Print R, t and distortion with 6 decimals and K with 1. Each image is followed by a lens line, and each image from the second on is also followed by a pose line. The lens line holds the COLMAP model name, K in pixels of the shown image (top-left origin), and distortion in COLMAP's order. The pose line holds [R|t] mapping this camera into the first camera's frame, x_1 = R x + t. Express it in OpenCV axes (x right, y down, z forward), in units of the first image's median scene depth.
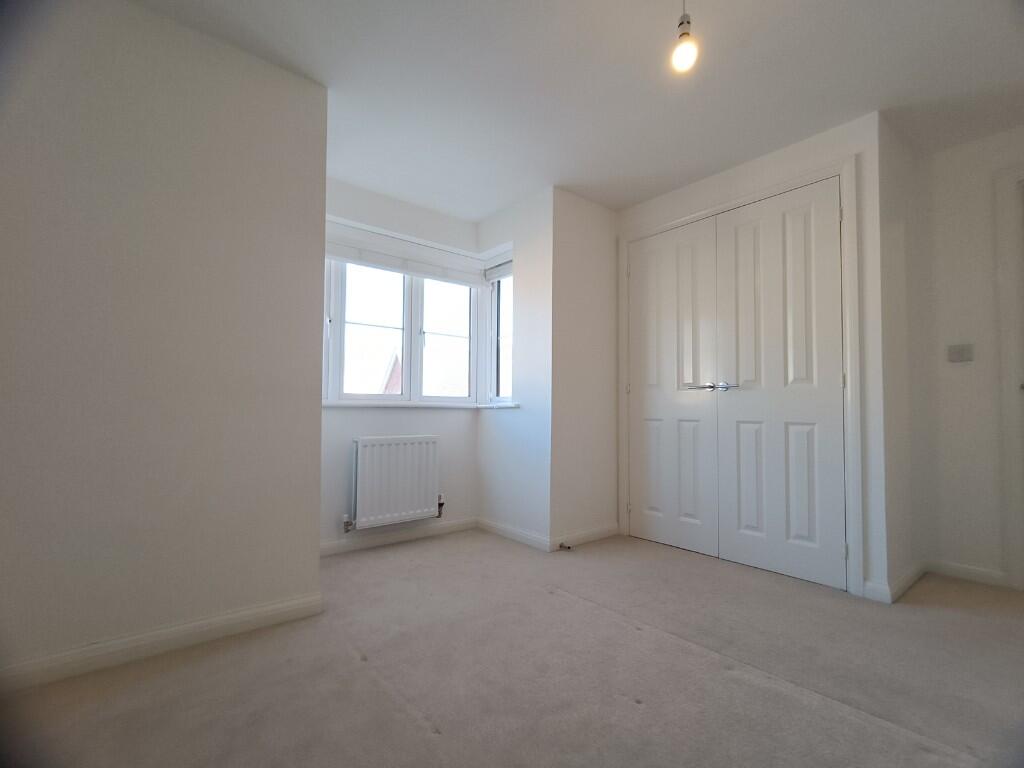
lens RADIAL K [[479.1, 0, 512.0], [0, 479.1, 384.0], [0, 0, 1]] dist [0.001514, -0.000204]
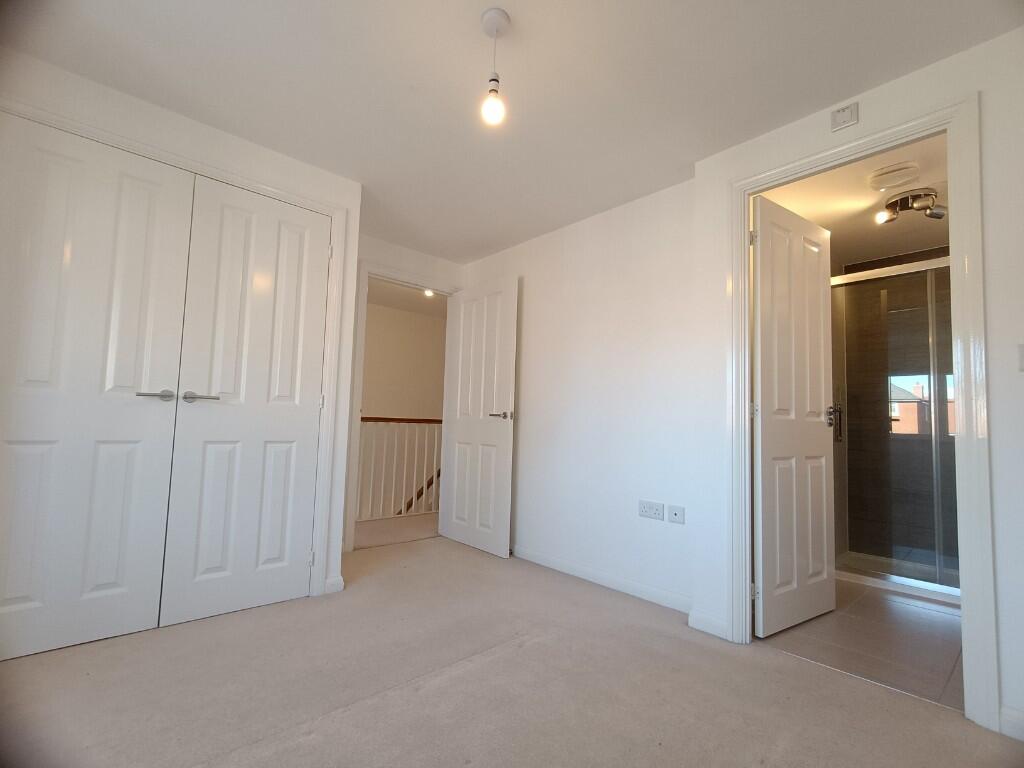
lens RADIAL K [[497.1, 0, 513.8], [0, 497.1, 395.7], [0, 0, 1]] dist [0.033540, -0.000181]
pose [[-0.059769, 0.068812, 0.995838, -0.439699], [-0.071810, 0.994740, -0.073046, 0.028295], [-0.995626, -0.075877, -0.054514, 0.573133]]
